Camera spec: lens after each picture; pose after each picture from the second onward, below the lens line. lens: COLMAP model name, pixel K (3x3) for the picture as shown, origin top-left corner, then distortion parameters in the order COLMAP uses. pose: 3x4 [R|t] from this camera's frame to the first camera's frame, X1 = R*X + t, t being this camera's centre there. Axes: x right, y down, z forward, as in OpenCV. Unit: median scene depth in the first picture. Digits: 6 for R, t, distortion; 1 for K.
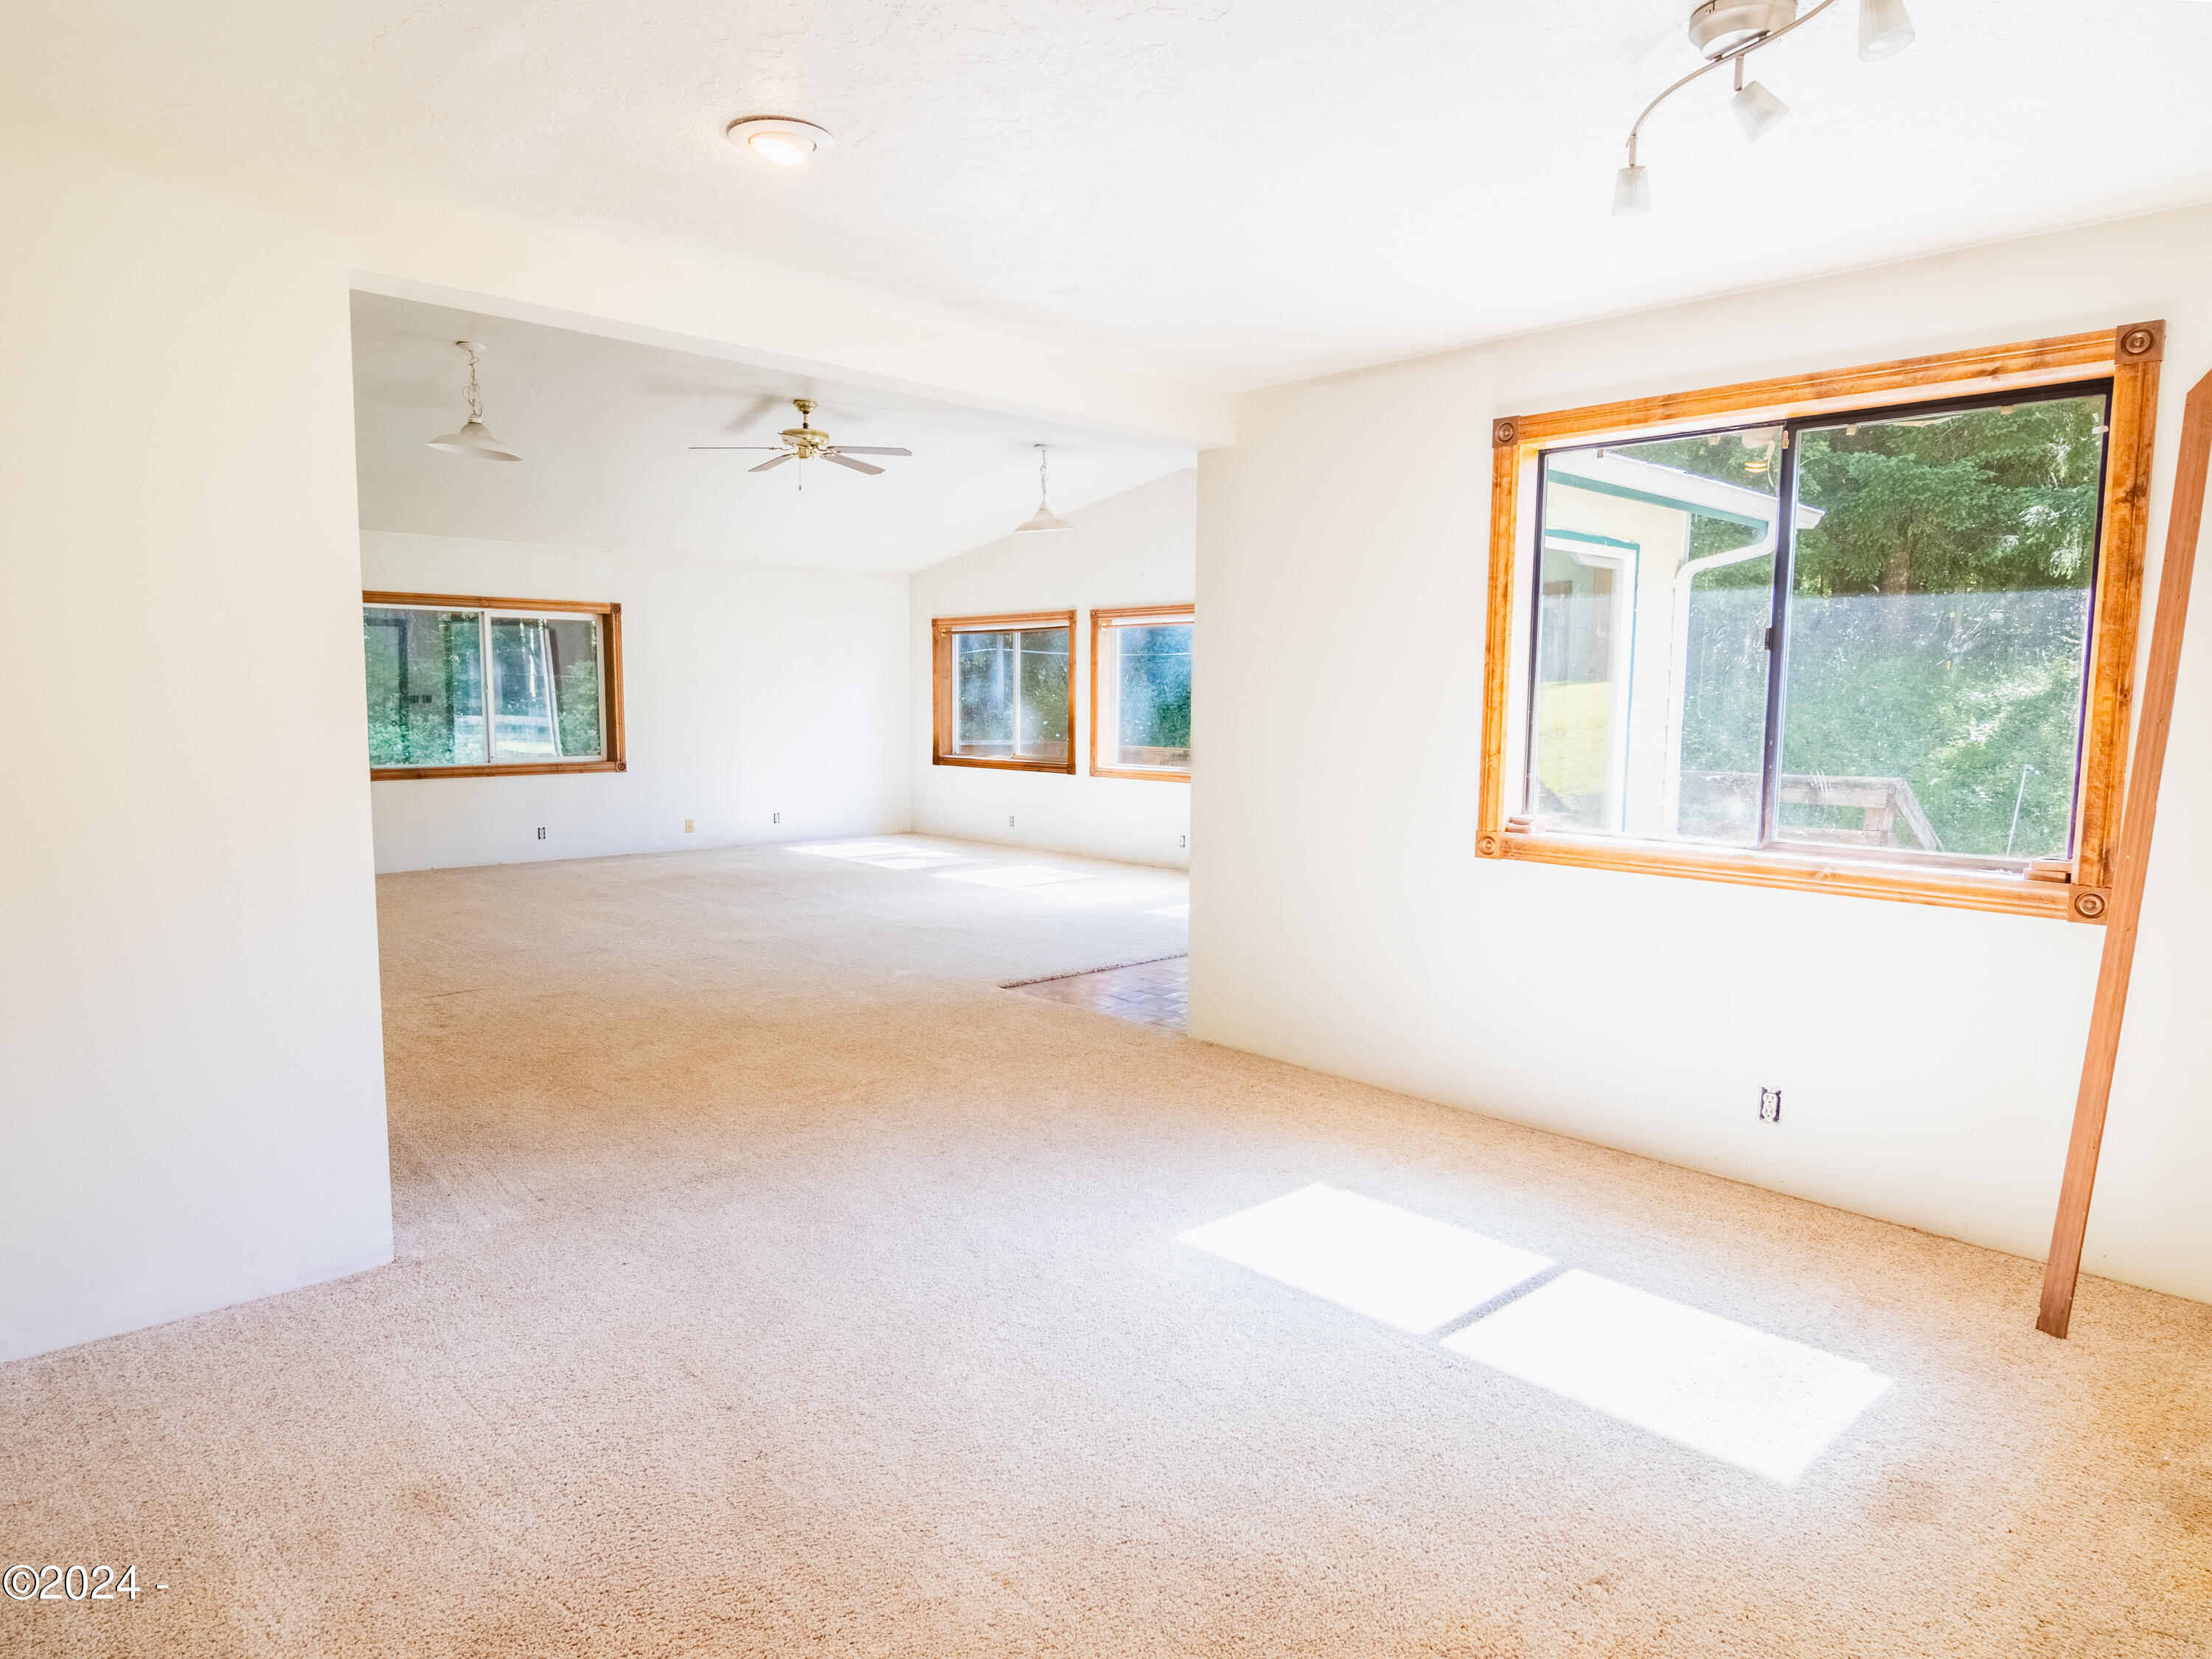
lens RADIAL K [[1380.6, 0, 1023.8], [0, 1380.6, 834.3], [0, 0, 1]] dist [-0.001604, -0.003533]
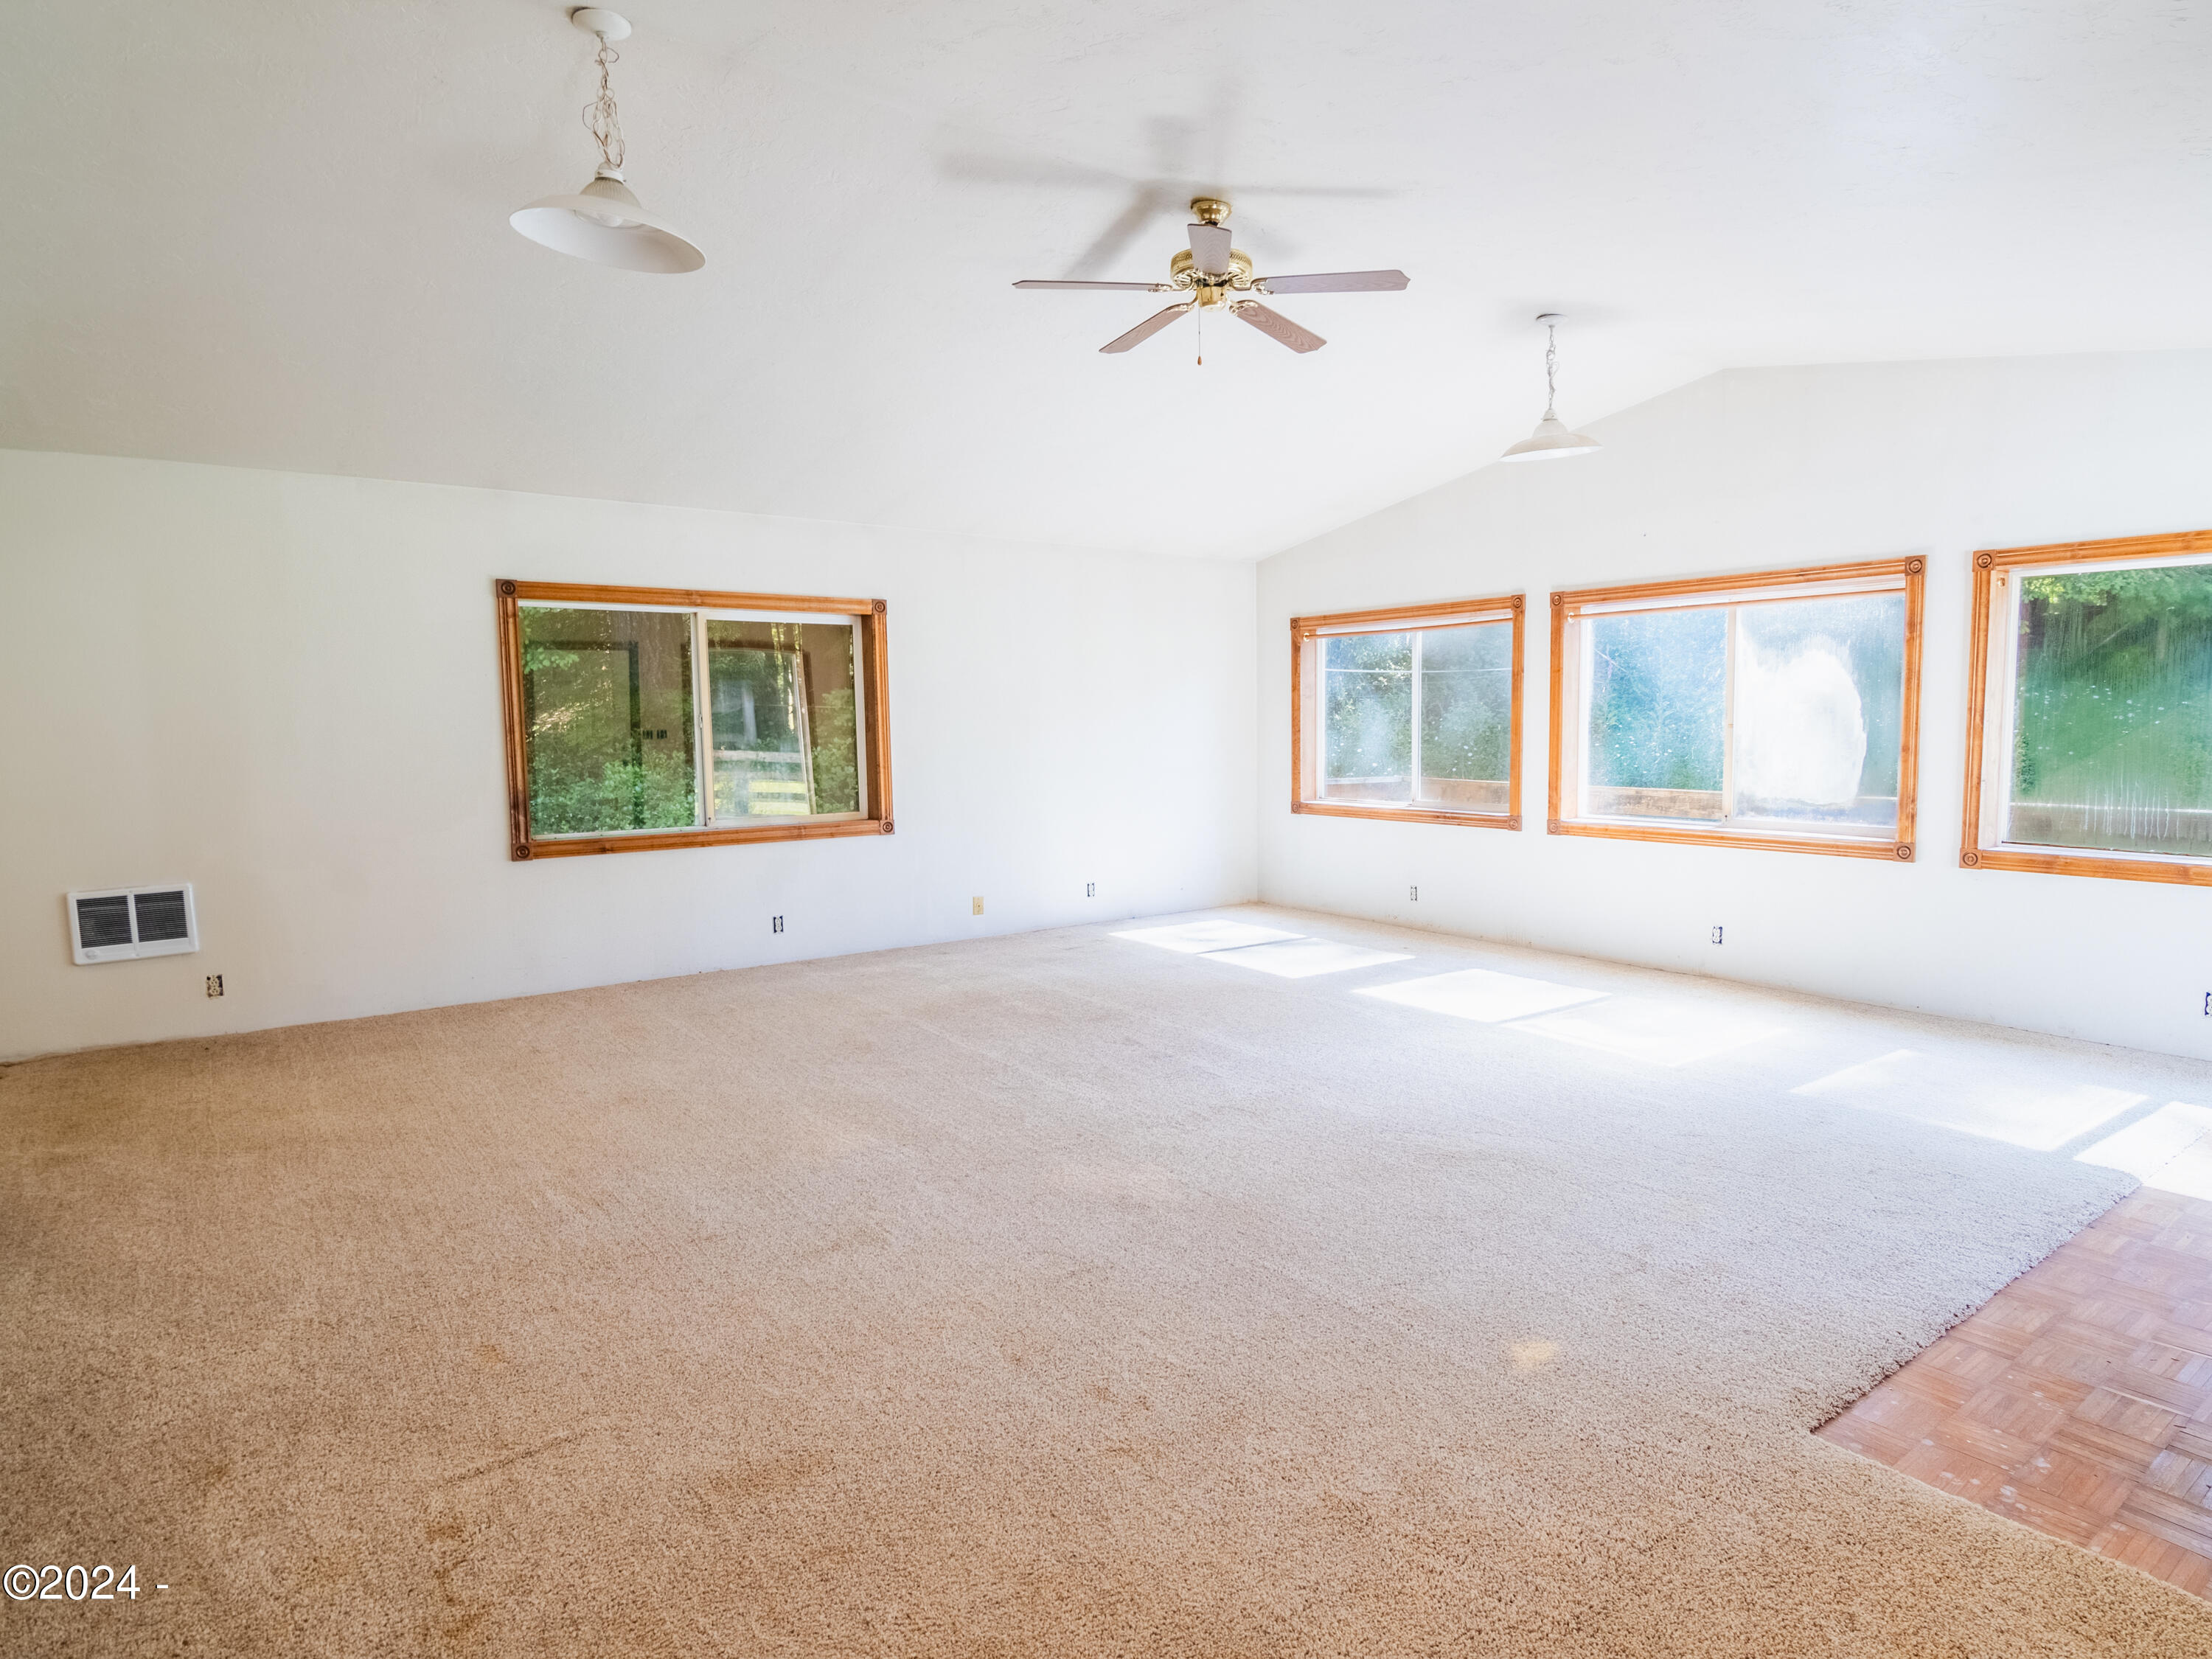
lens RADIAL K [[1283.7, 0, 1106.0], [0, 1283.7, 829.5], [0, 0, 1]] dist [-0.000134, -0.011952]
pose [[0.994256, -0.007520, -0.106767, -0.105099], [0.005803, 0.999849, -0.016381, -0.035478], [0.106874, 0.015667, 0.994149, 0.341765]]
